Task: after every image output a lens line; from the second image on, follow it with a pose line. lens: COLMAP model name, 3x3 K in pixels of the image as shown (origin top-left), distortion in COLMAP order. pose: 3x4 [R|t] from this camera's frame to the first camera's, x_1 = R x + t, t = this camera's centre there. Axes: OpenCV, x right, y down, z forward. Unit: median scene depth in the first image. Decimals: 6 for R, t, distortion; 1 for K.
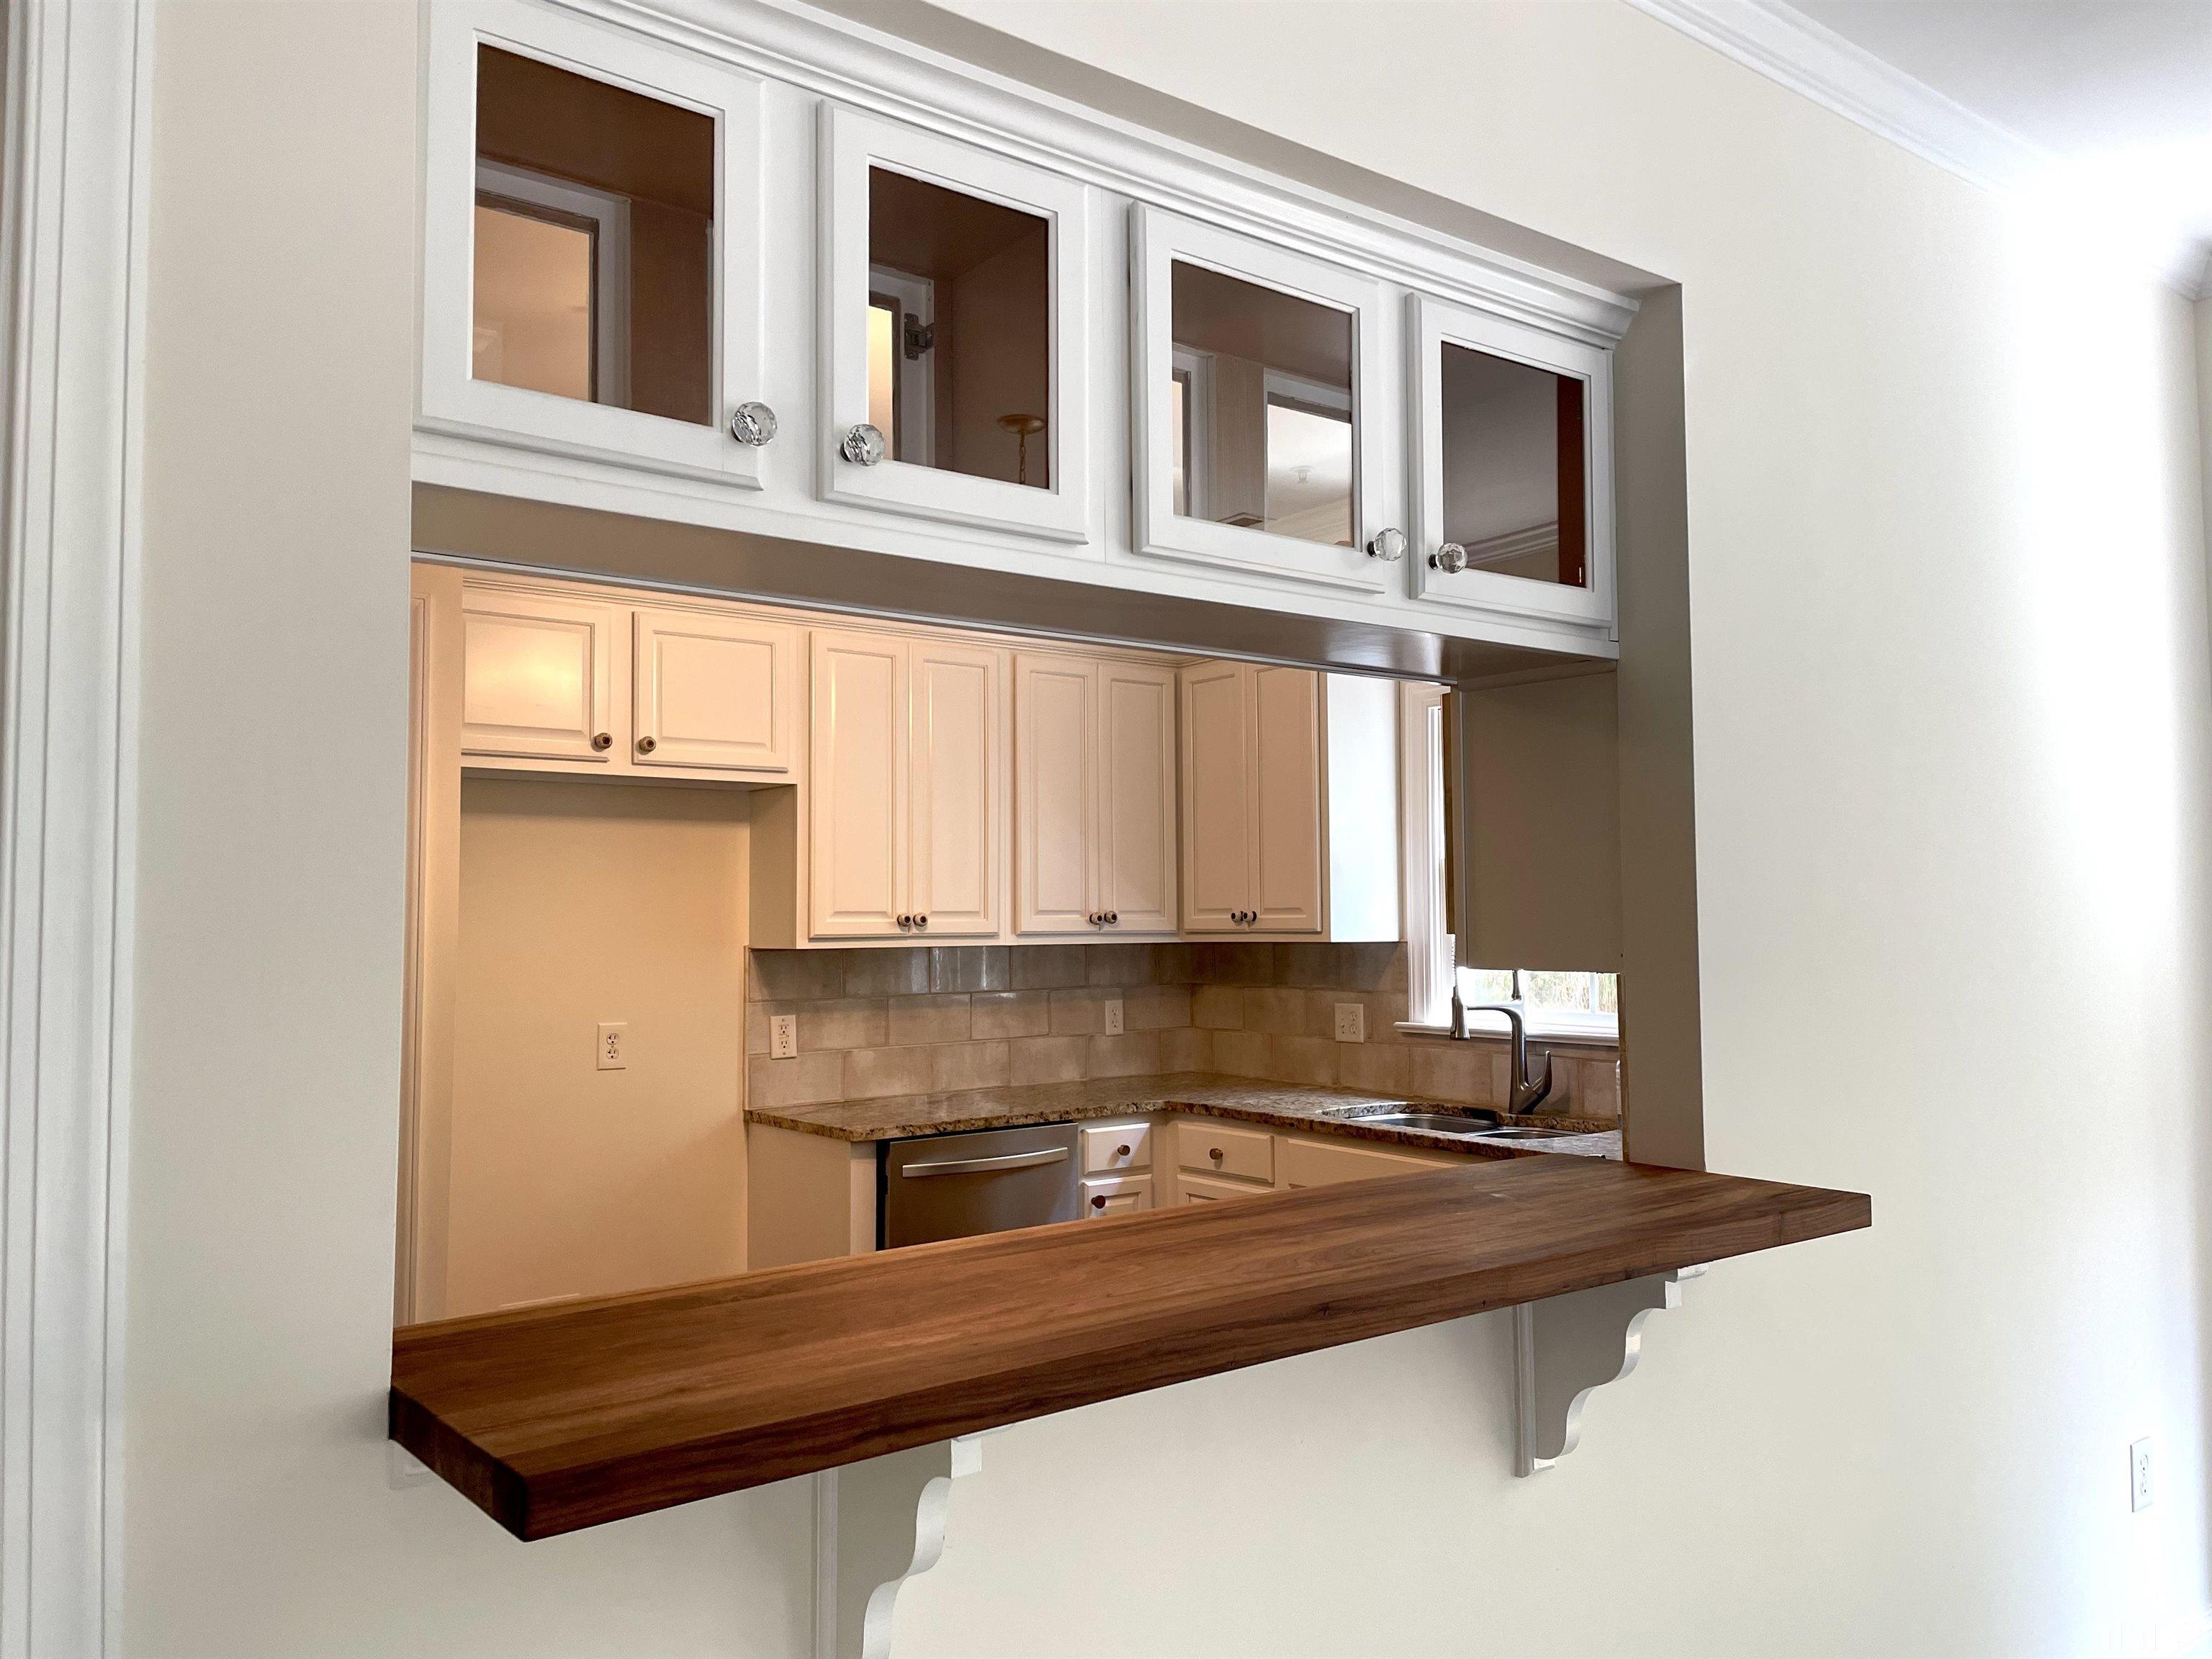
lens RADIAL K [[1654.8, 0, 1104.6], [0, 1654.8, 818.0], [0, 0, 1]] dist [0.064202, -0.088213]
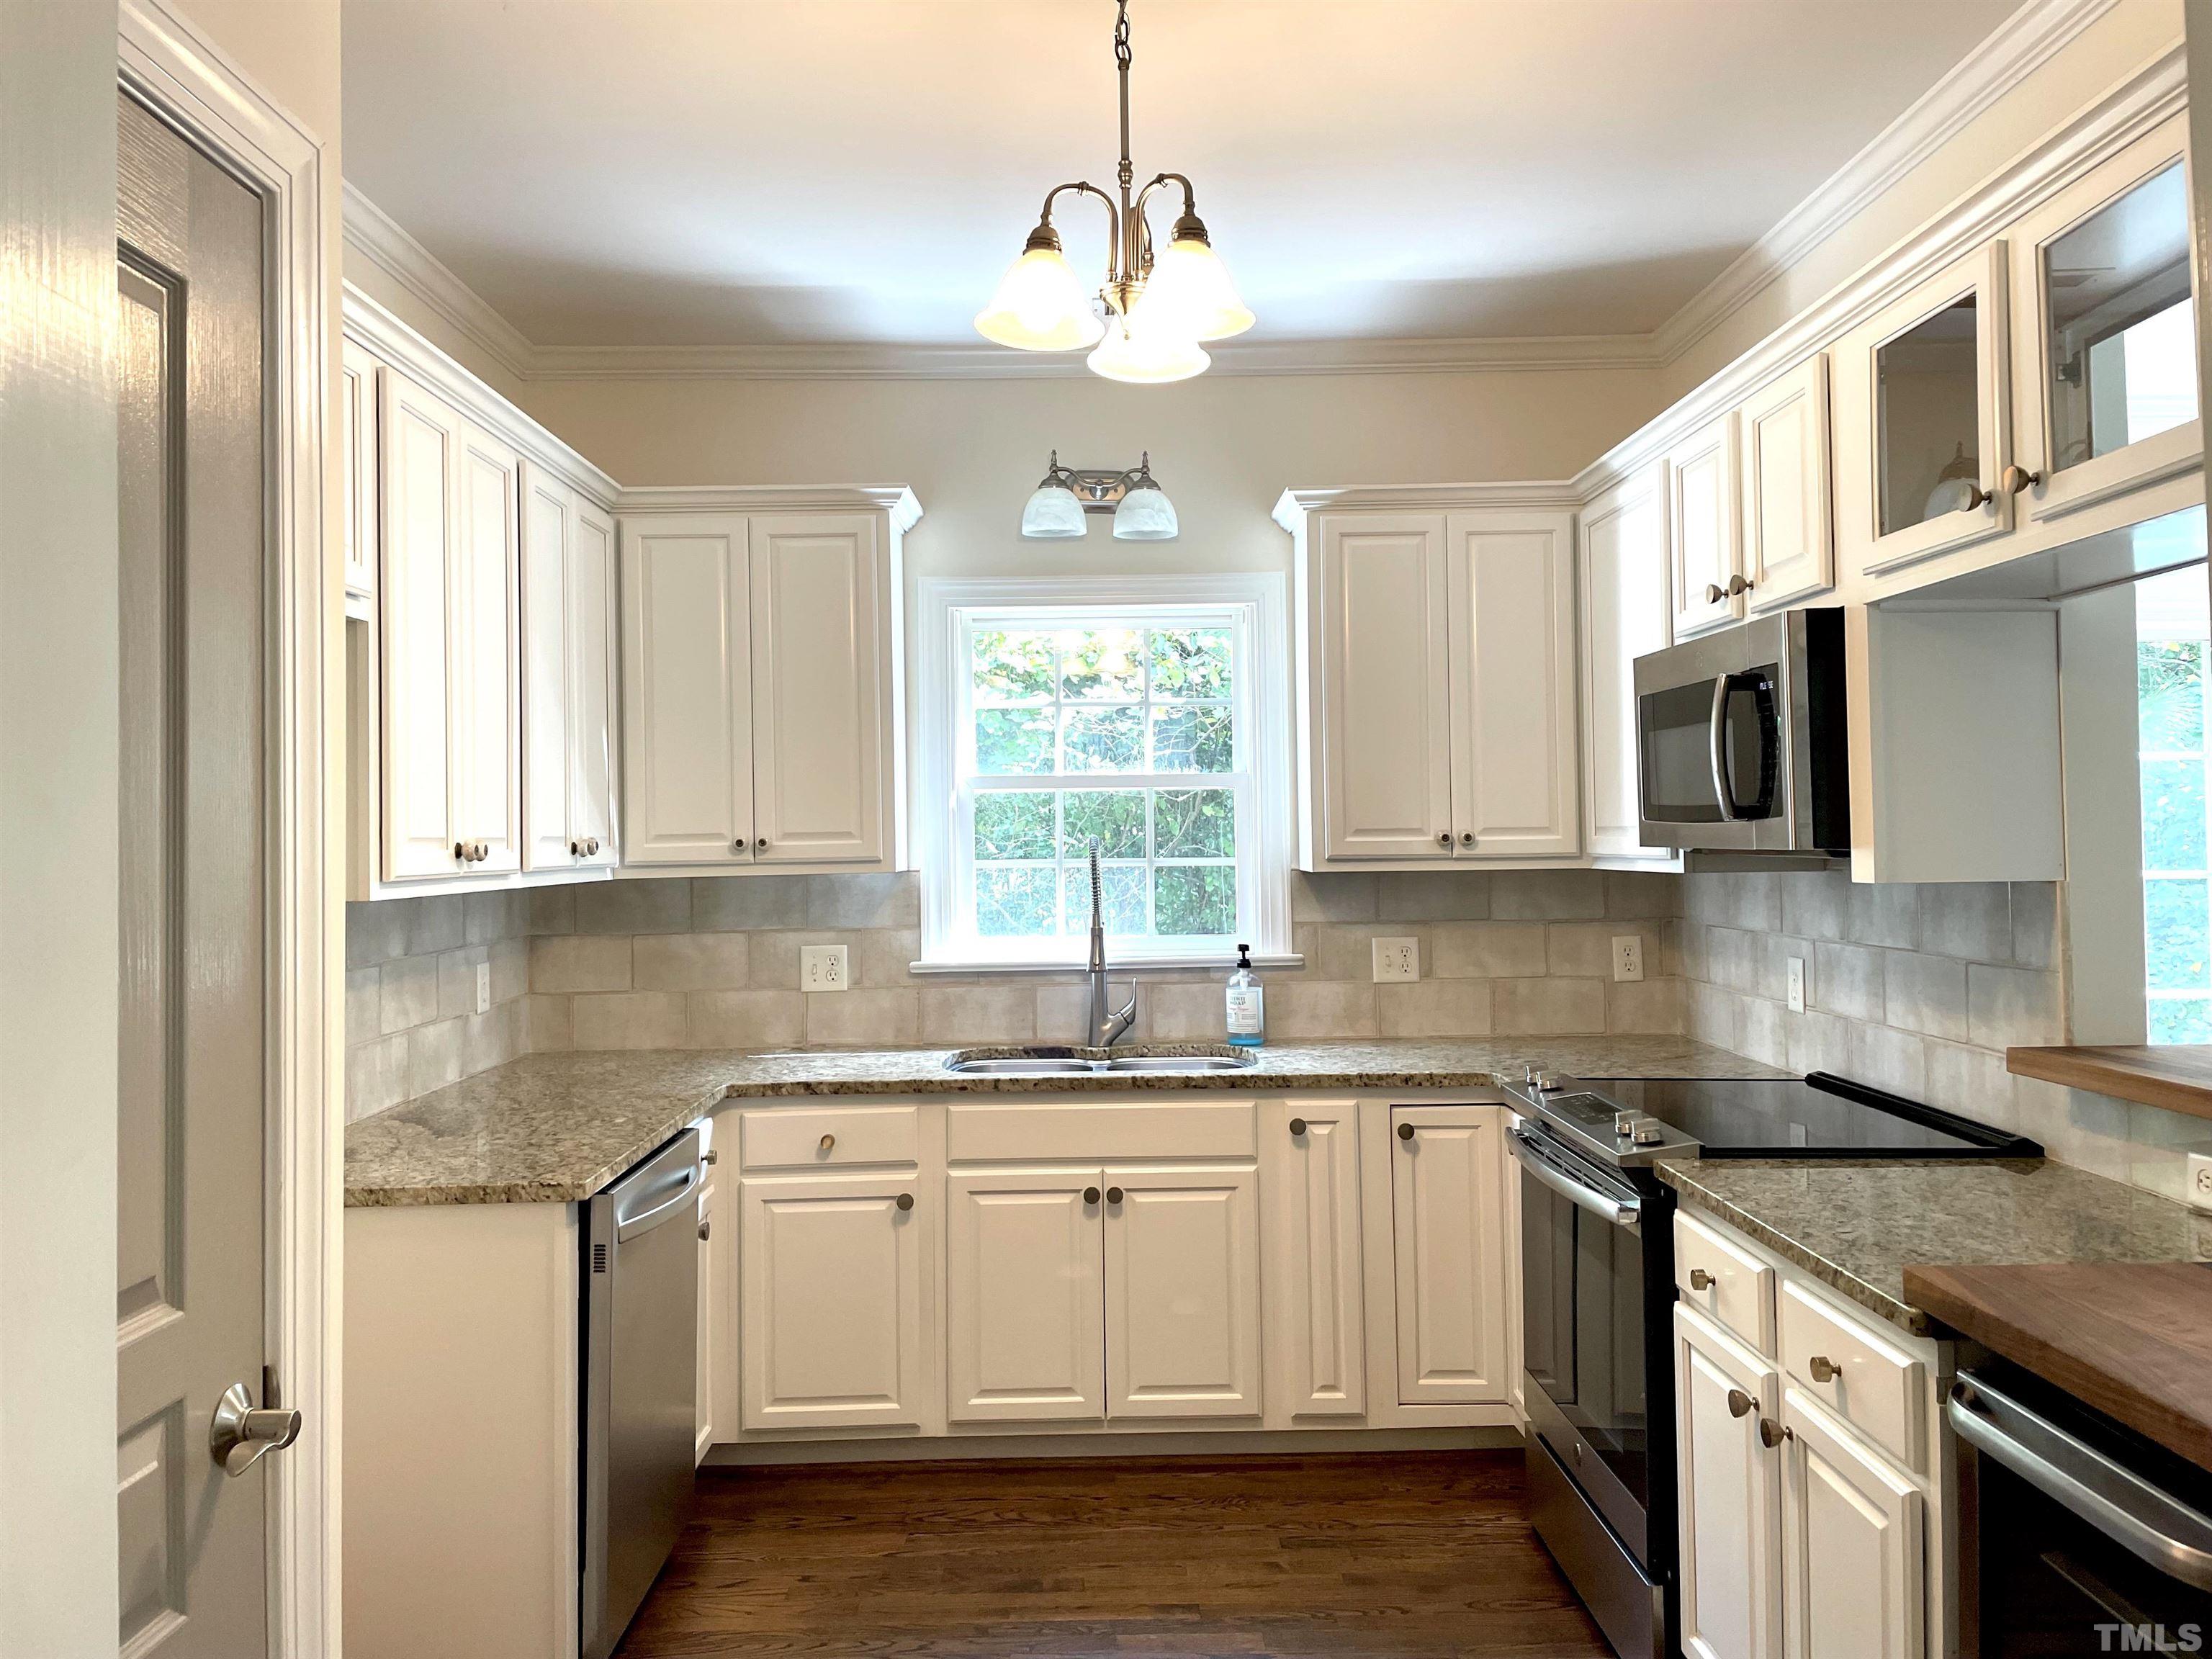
lens RADIAL K [[1642.1, 0, 1107.8], [0, 1642.1, 800.8], [0, 0, 1]] dist [0.125978, -0.172622]
pose [[0.602039, 0.011877, 0.798378, -0.483896], [-0.037181, 0.999222, 0.013173, 0.024187], [-0.797601, -0.037615, 0.602012, 0.423909]]
